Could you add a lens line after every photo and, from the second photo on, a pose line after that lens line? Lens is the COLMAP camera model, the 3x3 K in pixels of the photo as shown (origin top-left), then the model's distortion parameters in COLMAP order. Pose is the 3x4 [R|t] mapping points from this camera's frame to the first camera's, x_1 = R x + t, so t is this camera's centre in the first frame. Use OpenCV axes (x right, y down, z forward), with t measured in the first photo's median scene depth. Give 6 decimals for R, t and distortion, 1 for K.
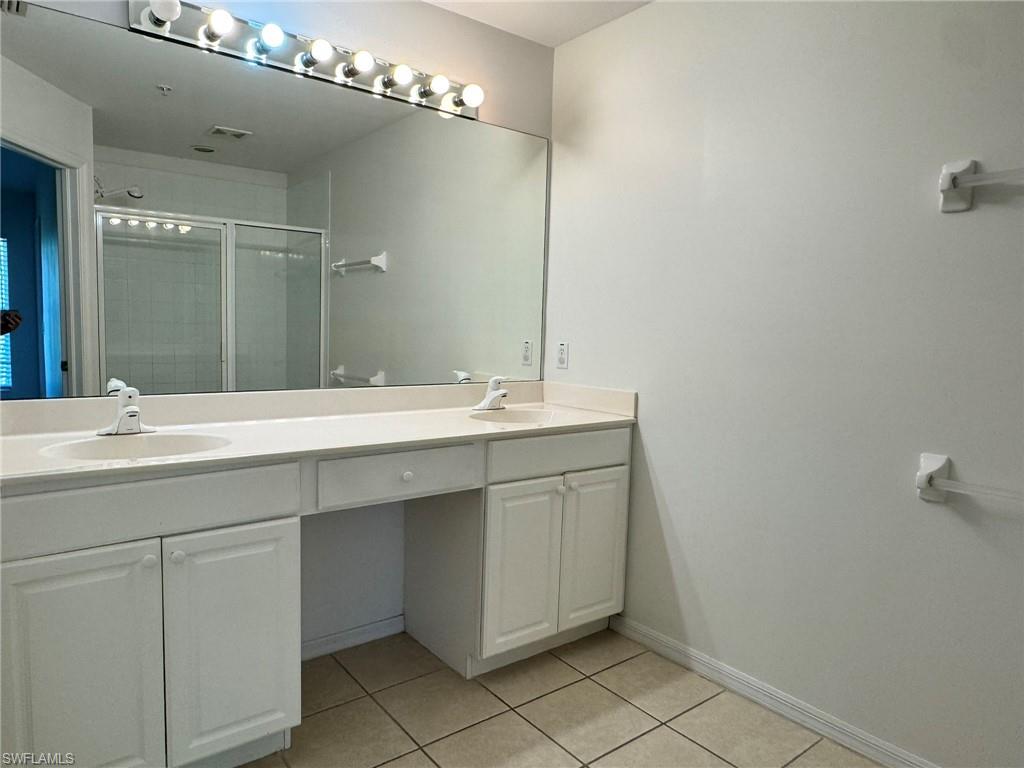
lens RADIAL K [[650.9, 0, 511.4], [0, 650.9, 384.3], [0, 0, 1]] dist [-0.000298, -0.000183]
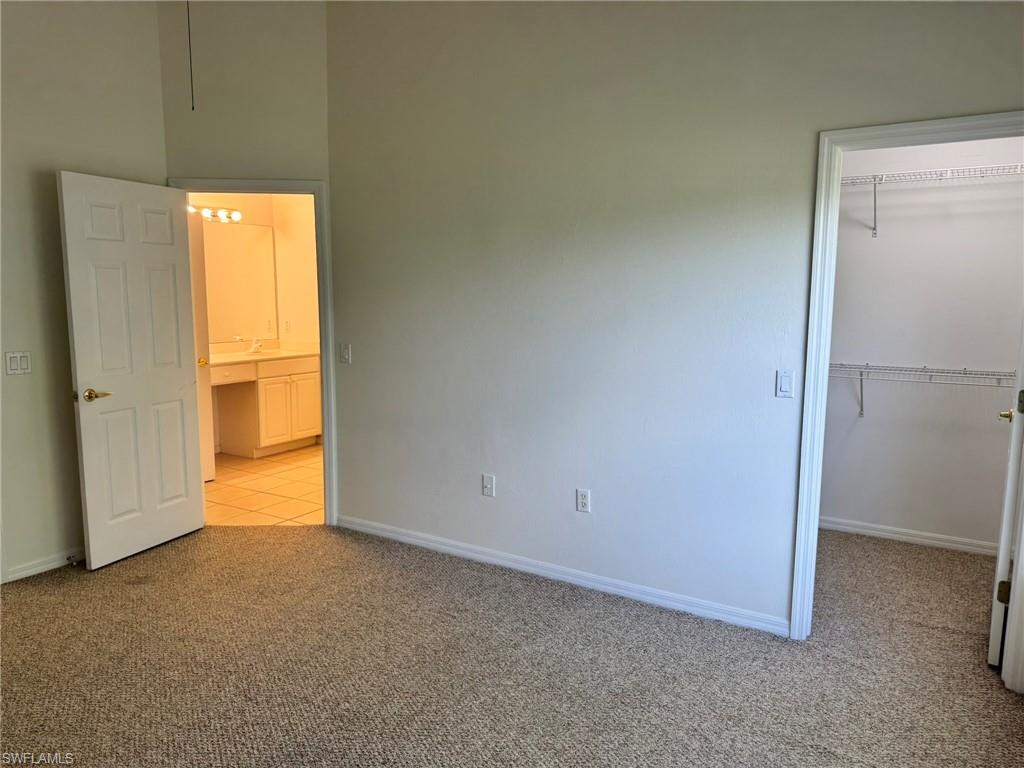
lens RADIAL K [[729.8, 0, 521.0], [0, 729.8, 381.4], [0, 0, 1]] dist [0.044252, -0.045477]
pose [[0.936860, -0.072762, 0.342052, -0.050101], [0.058757, 0.996961, 0.051144, 0.072267], [-0.344734, -0.027817, 0.938288, -1.929826]]
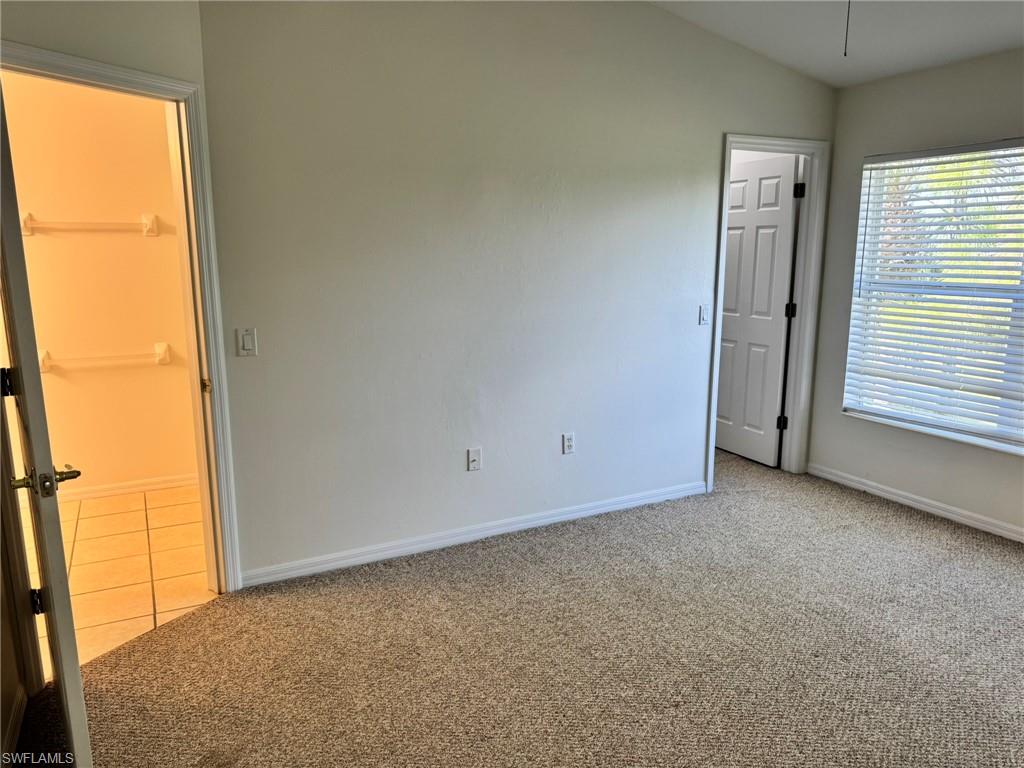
lens RADIAL K [[729.8, 0, 508.4], [0, 729.8, 386.7], [0, 0, 1]] dist [0.044252, -0.045477]
pose [[0.171213, -0.220483, 0.960247, -1.575784], [0.099278, 0.973538, 0.205833, -0.160695], [-0.980219, 0.060090, 0.188571, -0.041180]]
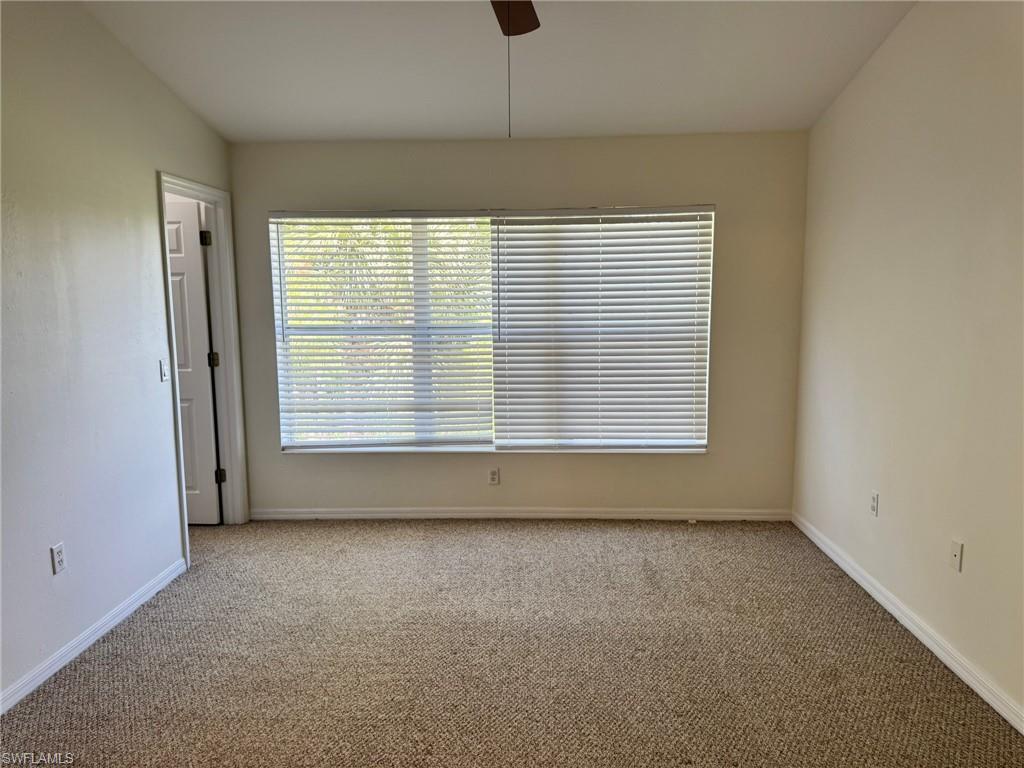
lens RADIAL K [[729.8, 0, 517.9], [0, 729.8, 384.3], [0, 0, 1]] dist [0.044252, -0.045477]
pose [[-0.772179, -0.106271, 0.626455, -1.176733], [0.042325, 0.975122, 0.217589, -0.223103], [-0.633994, 0.194532, -0.748471, 0.856458]]
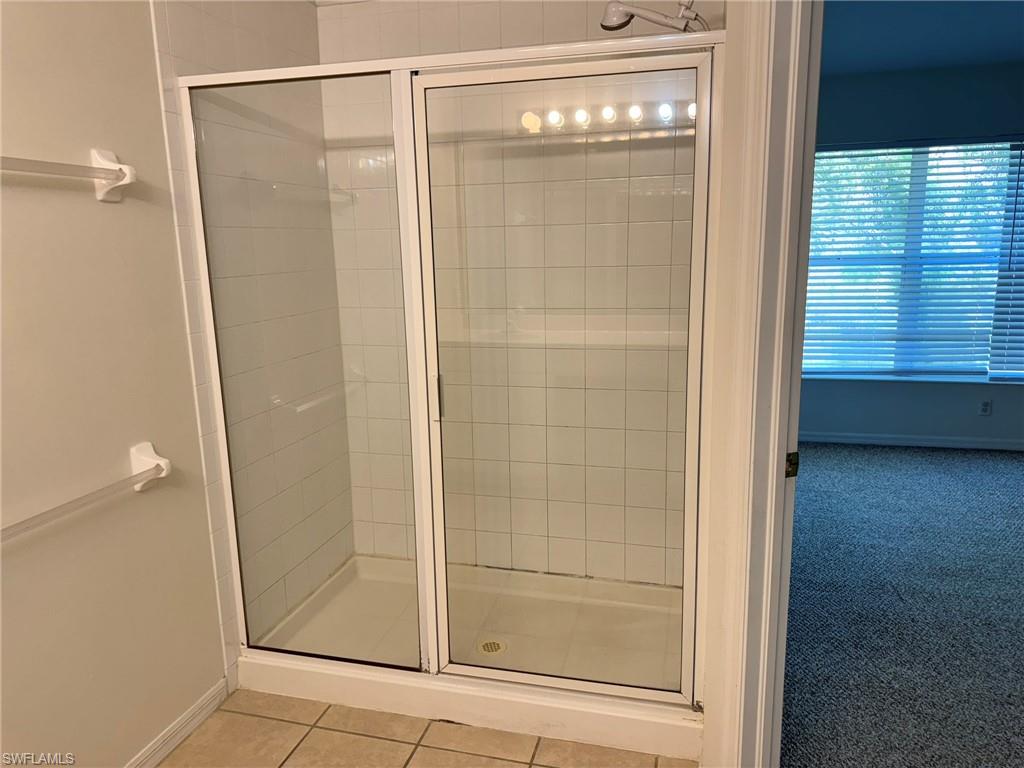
lens RADIAL K [[729.8, 0, 503.3], [0, 729.8, 388.7], [0, 0, 1]] dist [0.044252, -0.045477]
pose [[-0.610181, -0.171595, 0.773456, -0.343761], [0.078212, 0.958448, 0.274338, -0.267437], [-0.788392, 0.227890, -0.571406, 2.086299]]
